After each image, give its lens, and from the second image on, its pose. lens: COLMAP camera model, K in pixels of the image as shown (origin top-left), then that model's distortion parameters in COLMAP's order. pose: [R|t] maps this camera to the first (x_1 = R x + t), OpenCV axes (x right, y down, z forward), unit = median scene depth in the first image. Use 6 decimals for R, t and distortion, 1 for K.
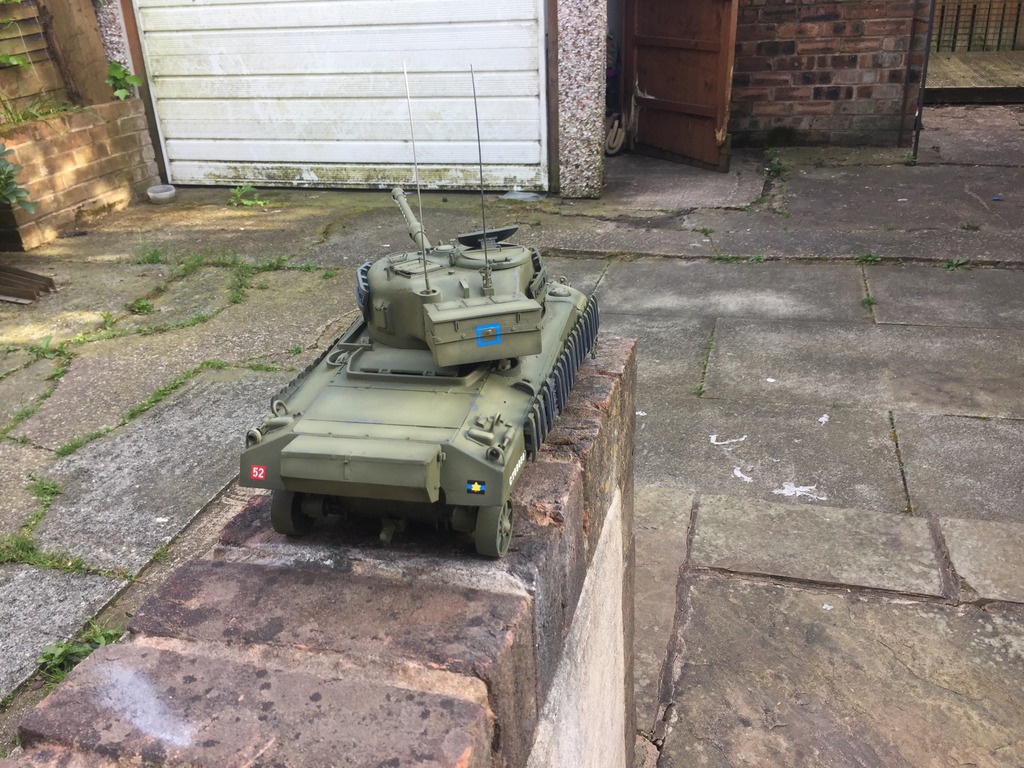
lens RADIAL K [[869.5, 0, 512.8], [0, 869.5, 386.9], [0, 0, 1]] dist [-0.005516, -0.031137]
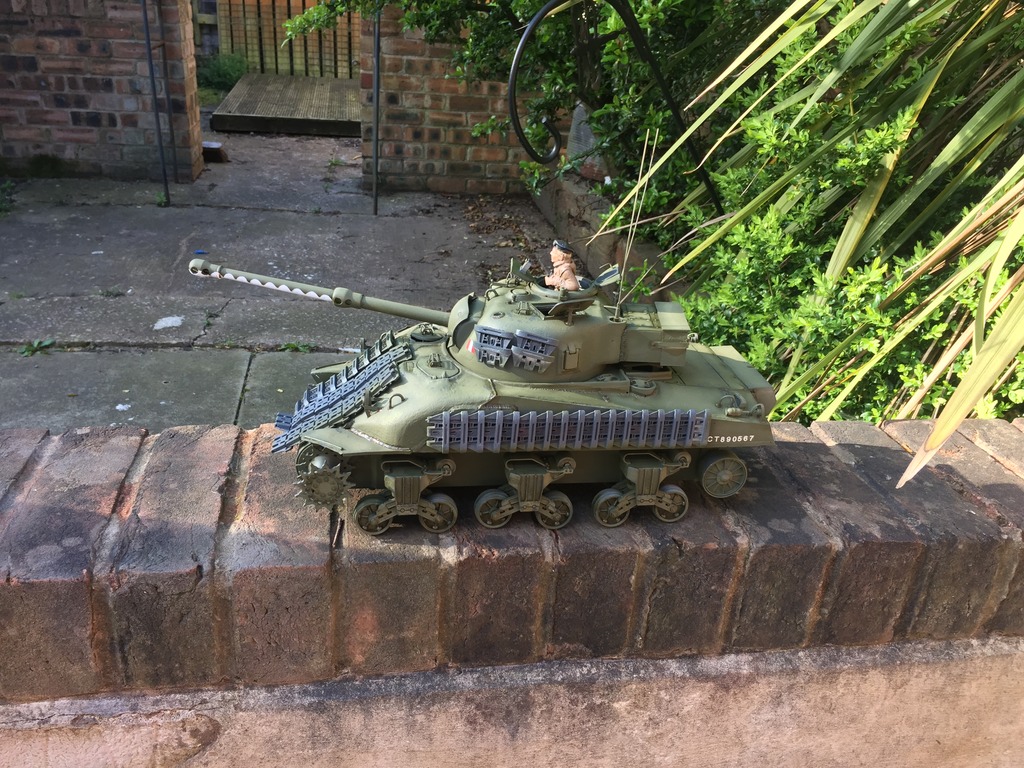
lens RADIAL K [[869.5, 0, 512.0], [0, 869.5, 380.5], [0, 0, 1]] dist [-0.005516, -0.031137]
pose [[0.898212, -0.063937, 0.434888, 0.356946], [0.066766, 0.997730, 0.008789, -0.055369], [-0.434463, 0.021142, 0.900442, 0.032989]]
